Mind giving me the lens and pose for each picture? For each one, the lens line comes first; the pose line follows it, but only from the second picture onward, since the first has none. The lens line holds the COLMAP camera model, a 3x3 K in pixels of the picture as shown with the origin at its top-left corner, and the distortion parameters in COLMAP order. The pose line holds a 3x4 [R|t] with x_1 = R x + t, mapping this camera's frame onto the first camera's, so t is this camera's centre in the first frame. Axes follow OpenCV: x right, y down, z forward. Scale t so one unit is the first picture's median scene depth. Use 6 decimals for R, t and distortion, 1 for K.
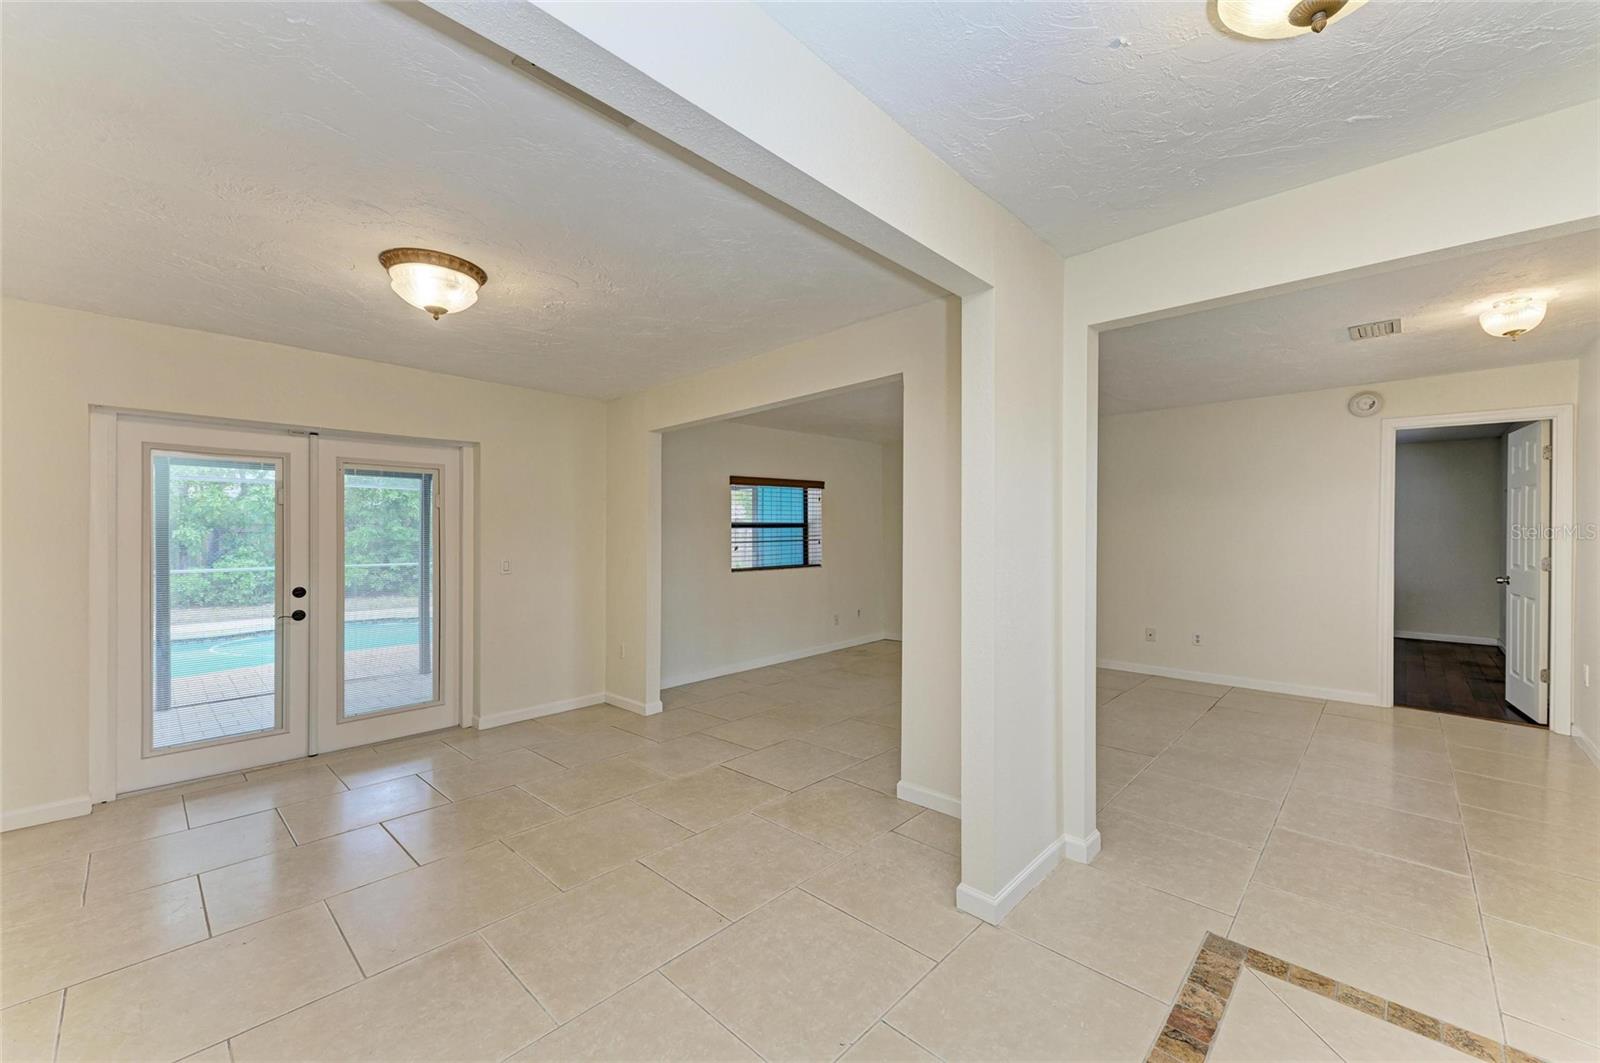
lens RADIAL K [[626.6, 0, 794.3], [0, 626.6, 528.7], [0, 0, 1]] dist [0.012369, -0.003171]
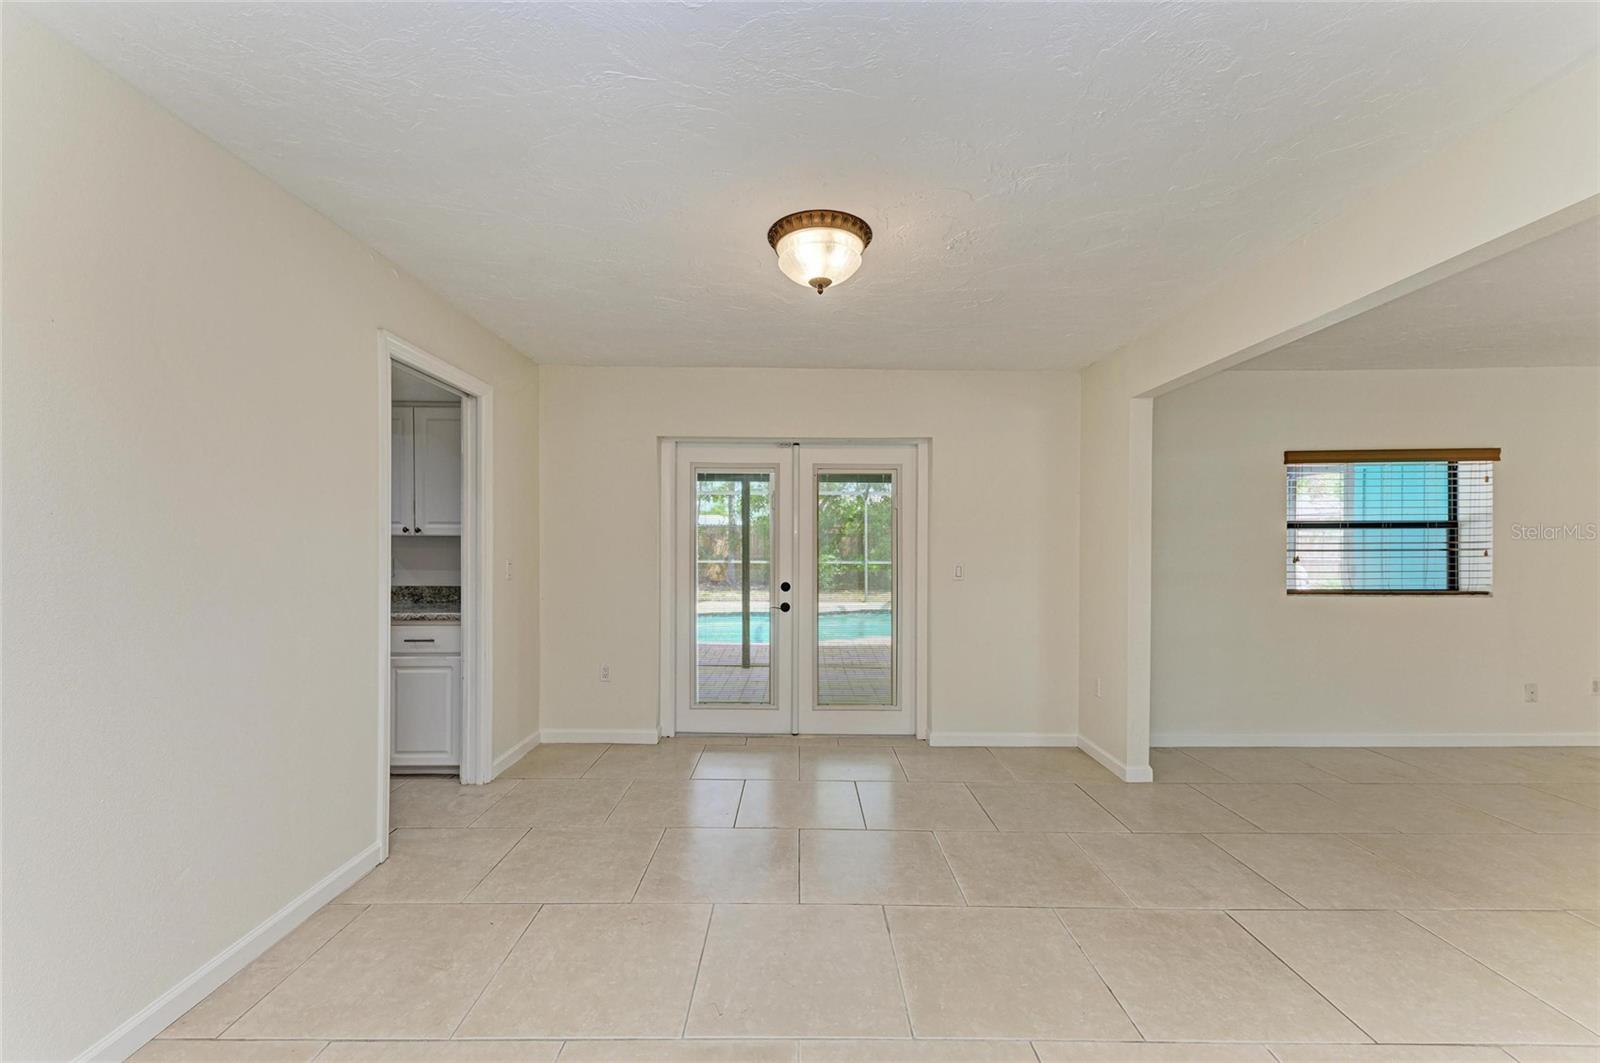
lens RADIAL K [[626.6, 0, 792.6], [0, 626.6, 535.0], [0, 0, 1]] dist [0.012369, -0.003171]
pose [[0.693288, 0.004706, -0.720645, 0.025952], [-0.000090, 0.999979, 0.006443, 0.001882], [0.720660, -0.004402, 0.693274, 0.215065]]
